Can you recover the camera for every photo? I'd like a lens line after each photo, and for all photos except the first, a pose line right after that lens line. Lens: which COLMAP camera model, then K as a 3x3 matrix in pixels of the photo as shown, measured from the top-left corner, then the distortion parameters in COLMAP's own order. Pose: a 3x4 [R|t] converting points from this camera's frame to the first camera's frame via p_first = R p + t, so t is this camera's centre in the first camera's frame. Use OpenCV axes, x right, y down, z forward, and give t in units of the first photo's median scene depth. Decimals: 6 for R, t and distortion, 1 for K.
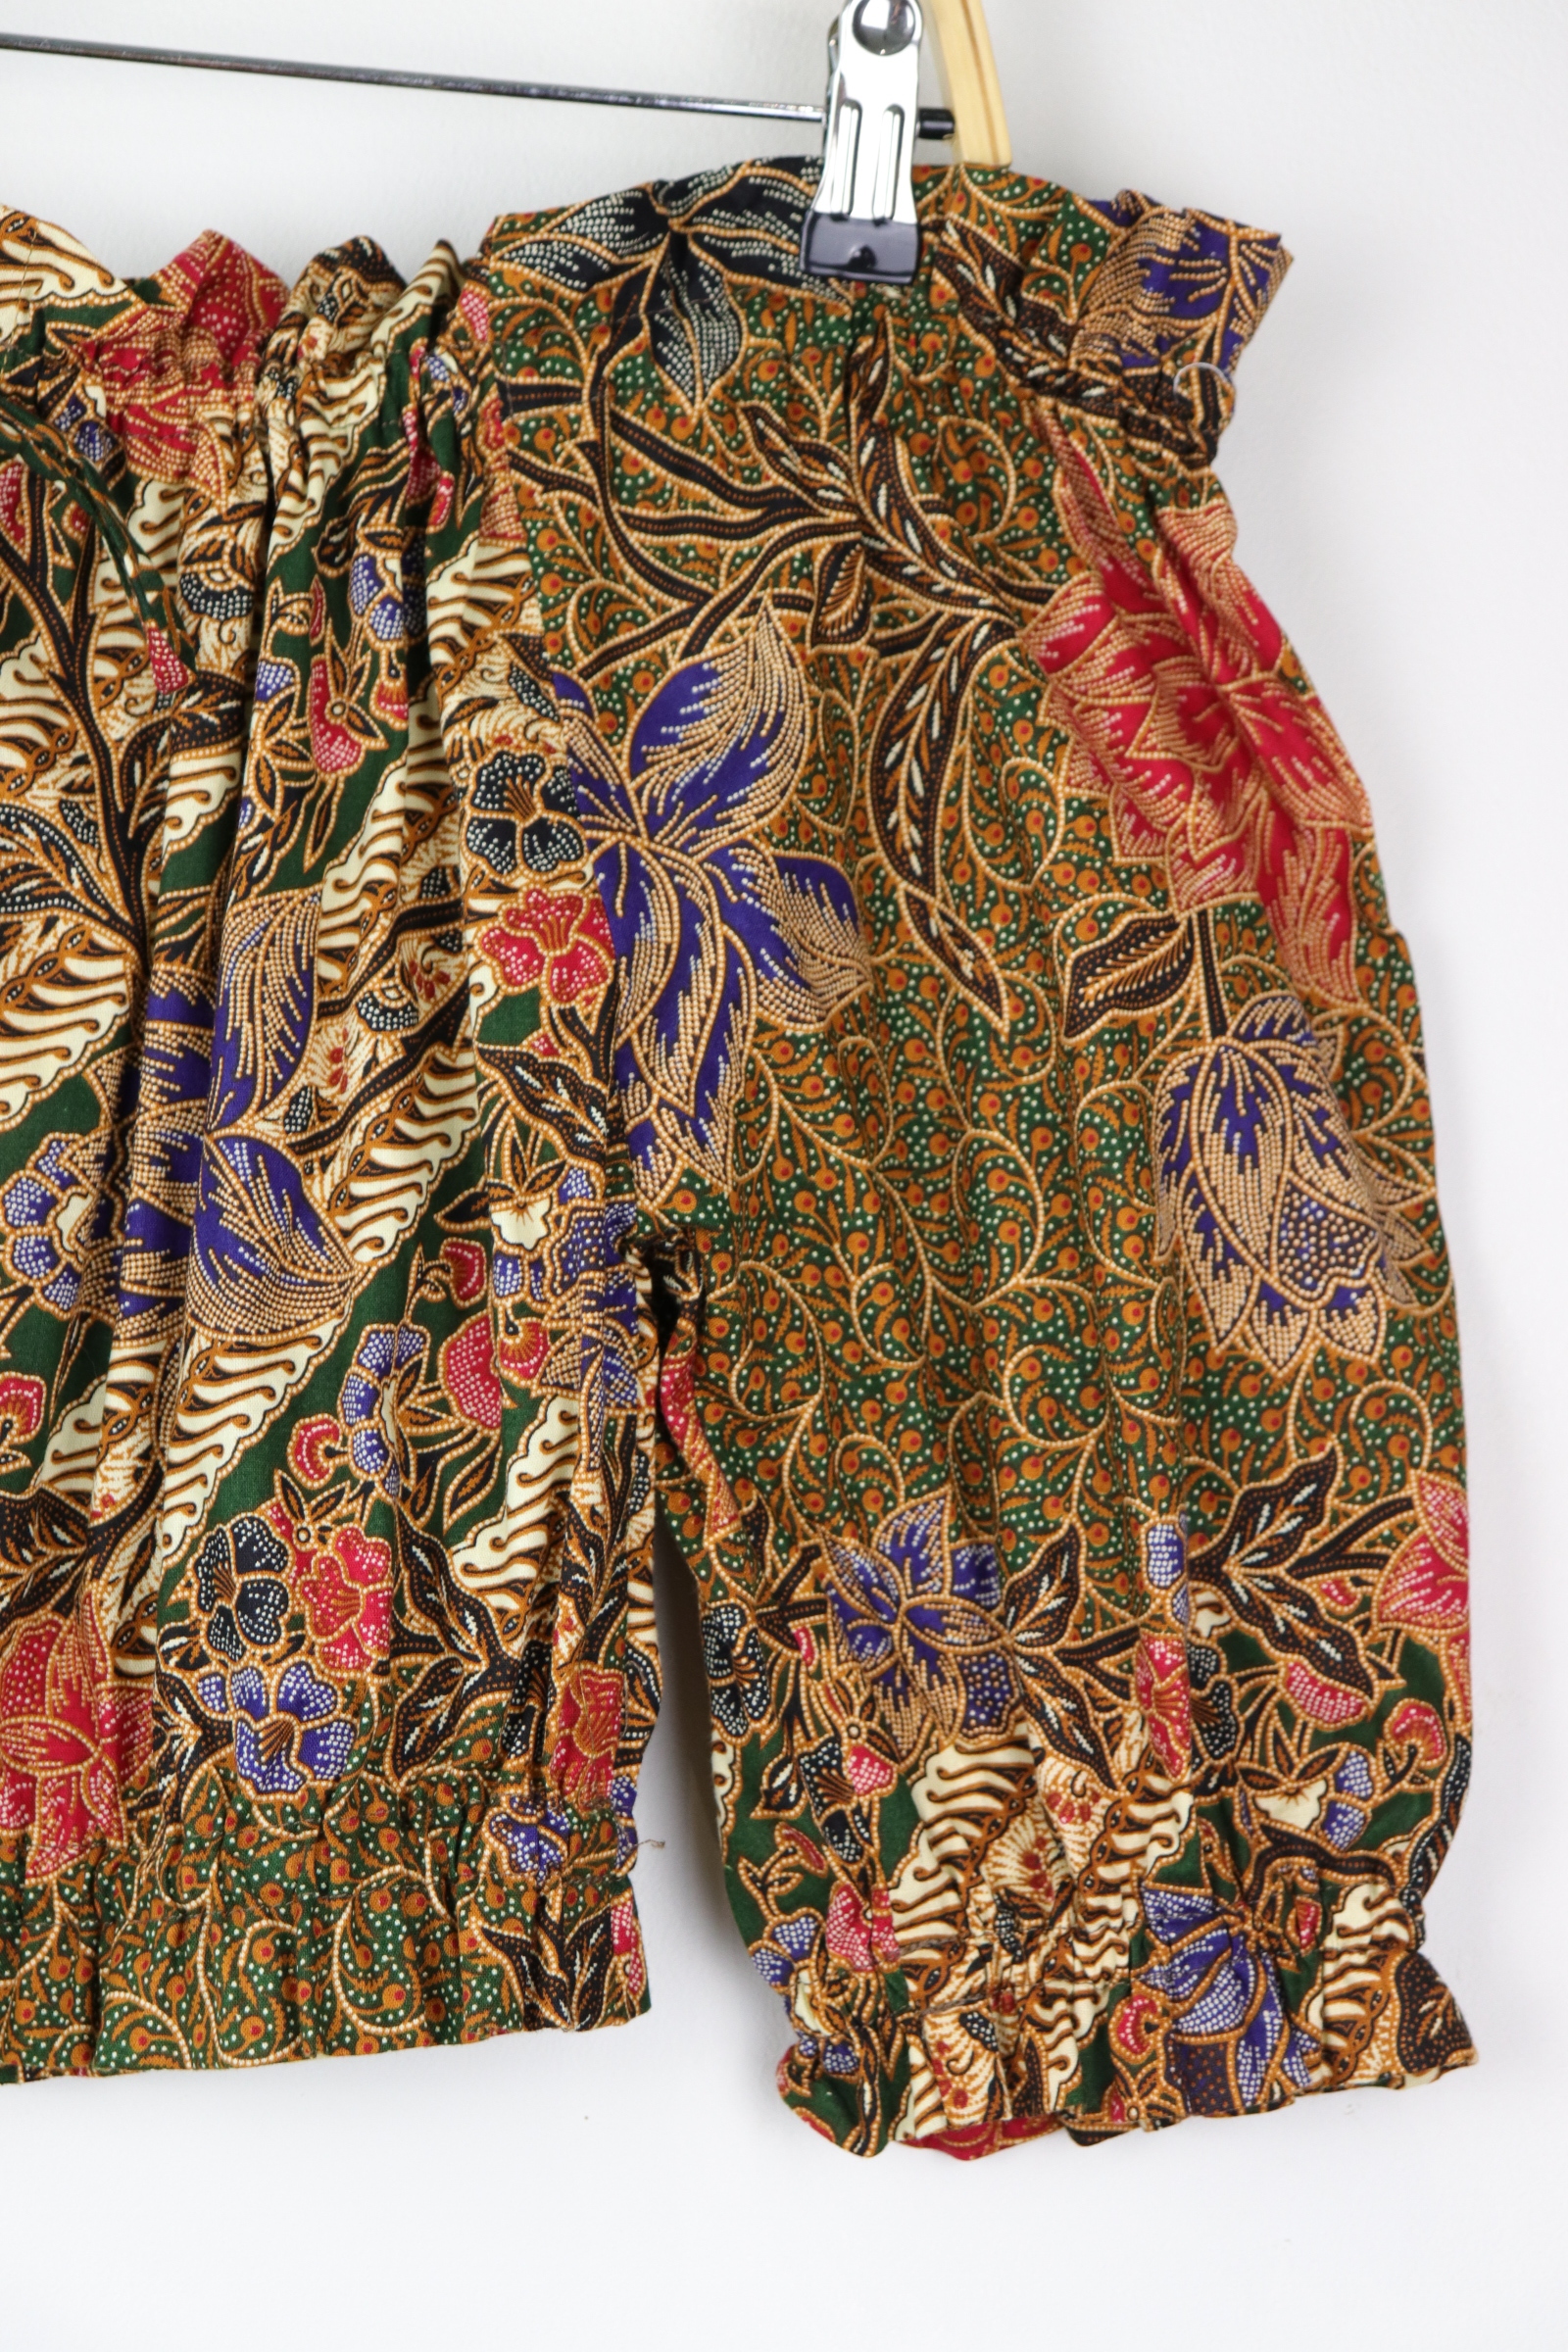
lens RADIAL K [[4996.7, 0, 783.9], [0, 4996.7, 1172.1], [0, 0, 1]] dist [0.282912, 0.000000]
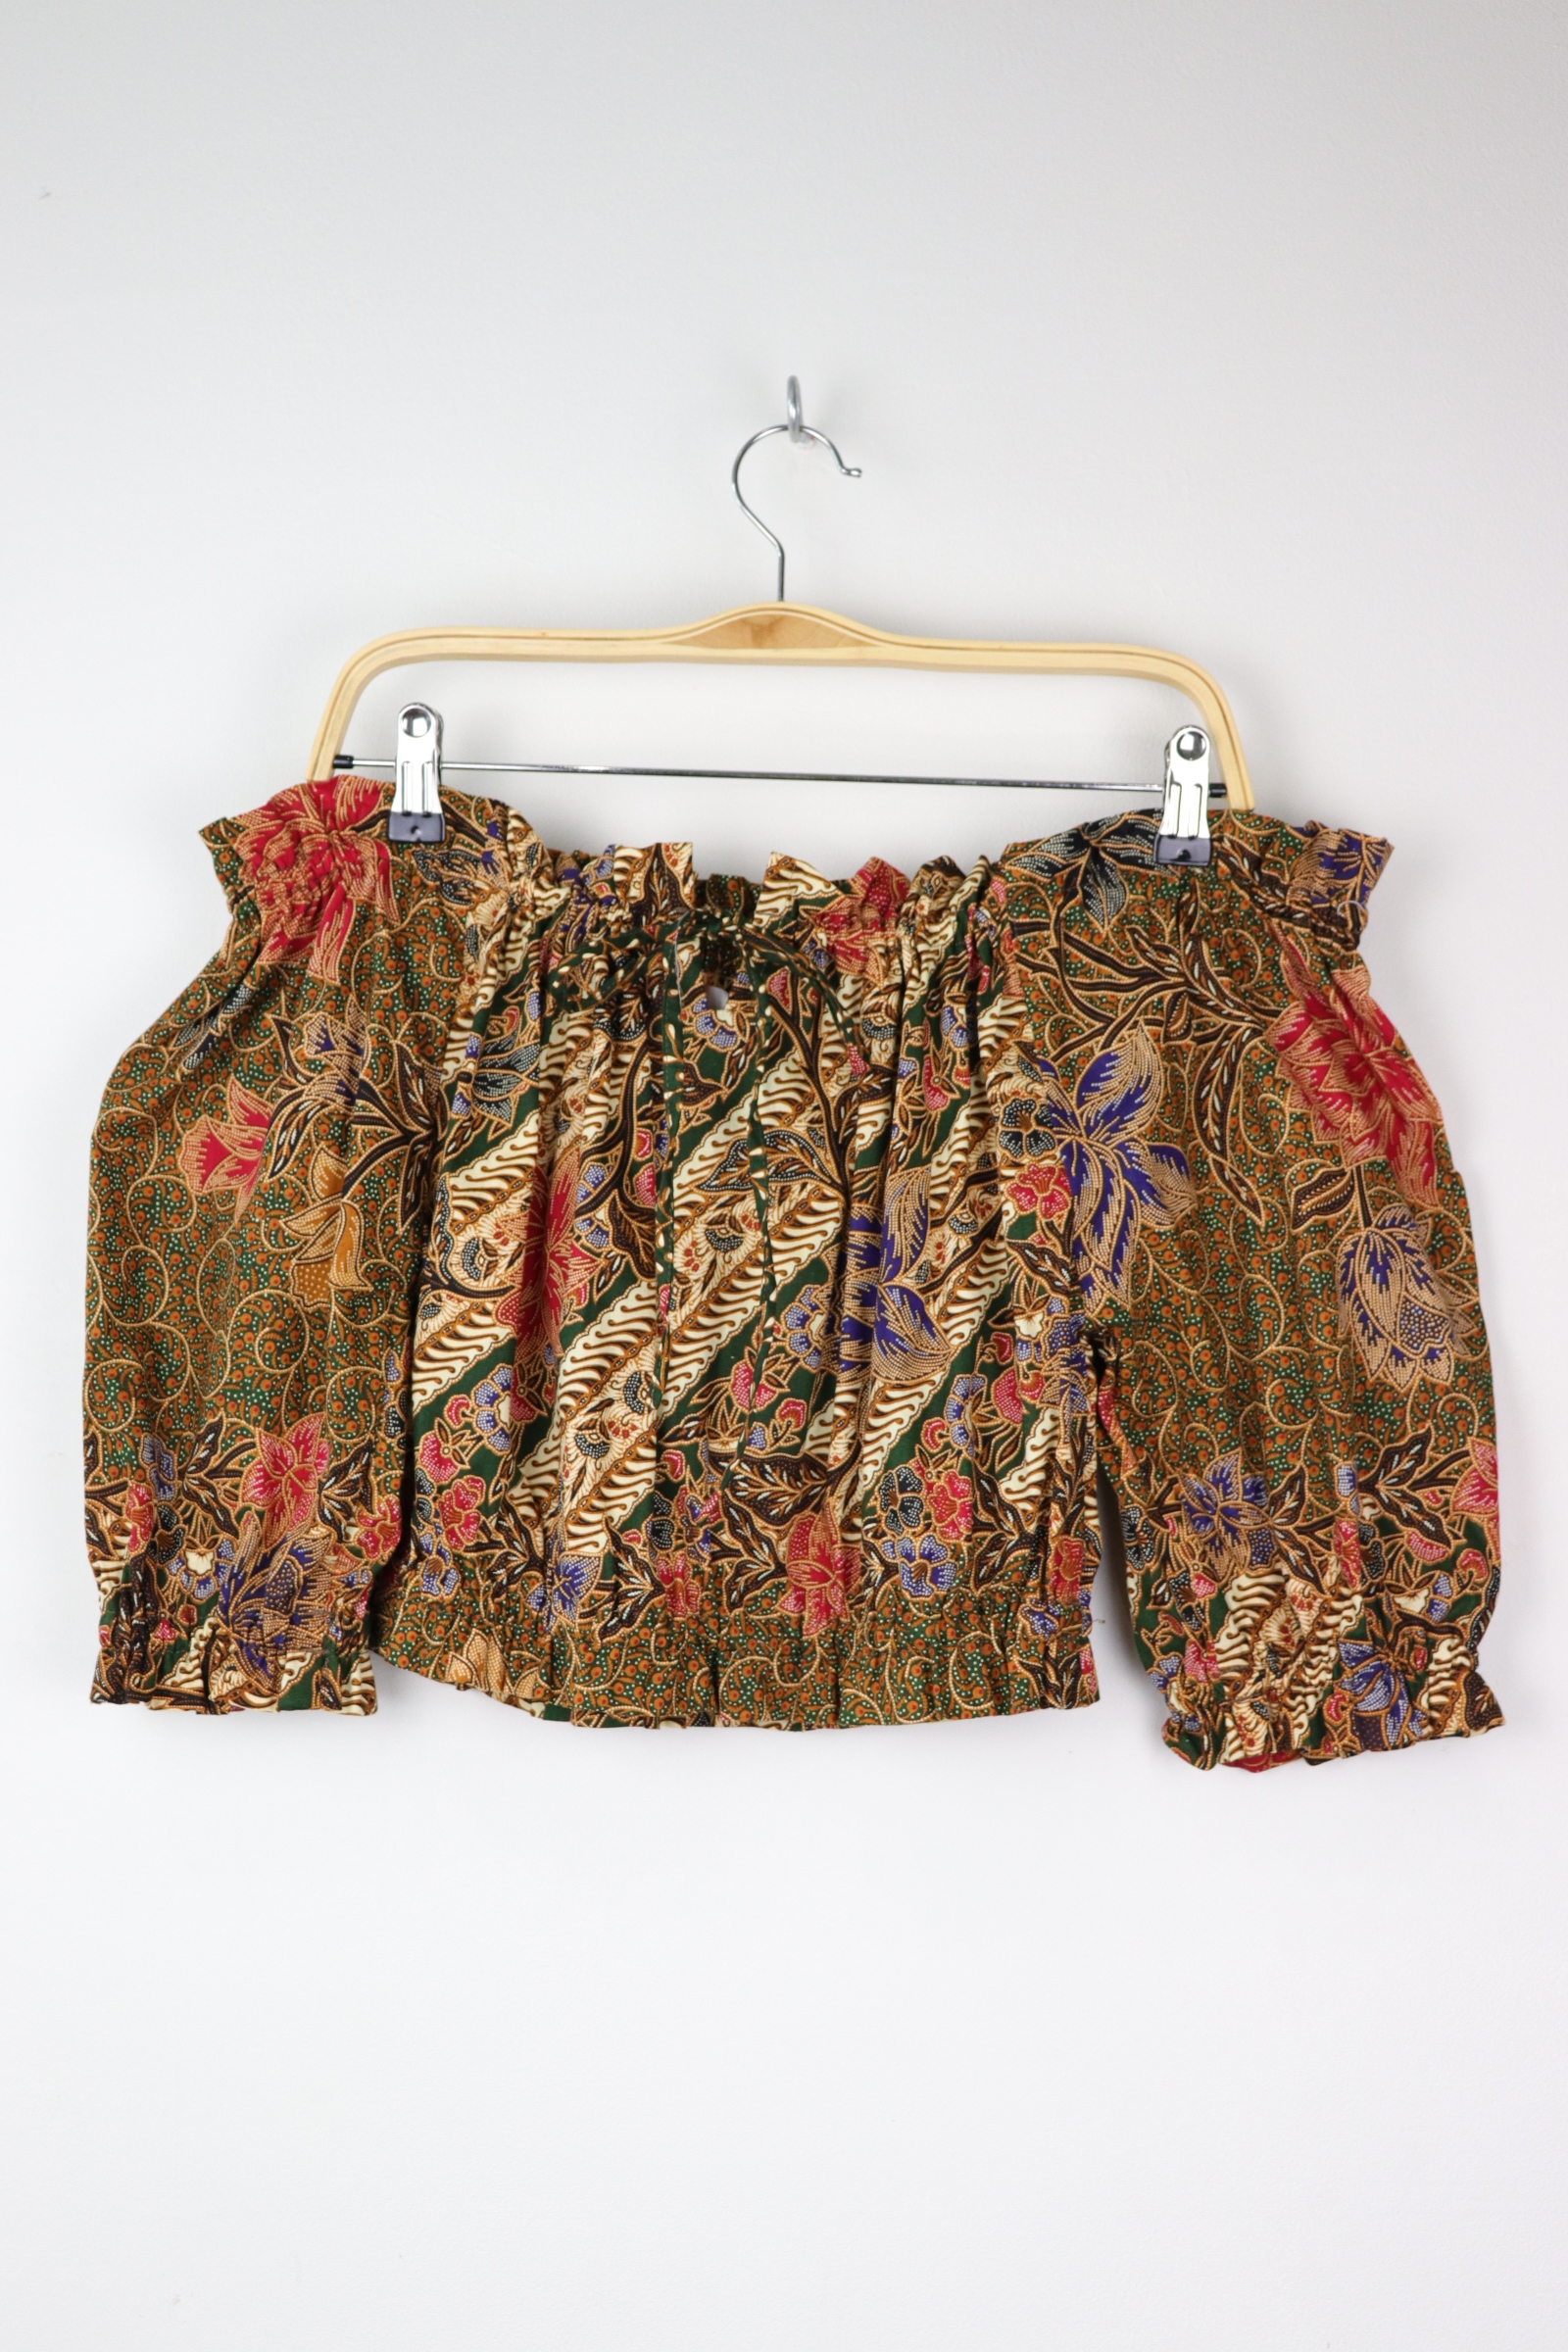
lens RADIAL K [[2797.5, 0, 773.8], [0, 2797.5, 1174.5], [0, 0, 1]] dist [-0.047340, 0.000000]
pose [[0.990363, -0.022559, -0.136645, 0.002573], [0.018570, 0.999365, -0.030396, -0.018425], [0.137244, 0.027566, 0.990154, -0.166765]]
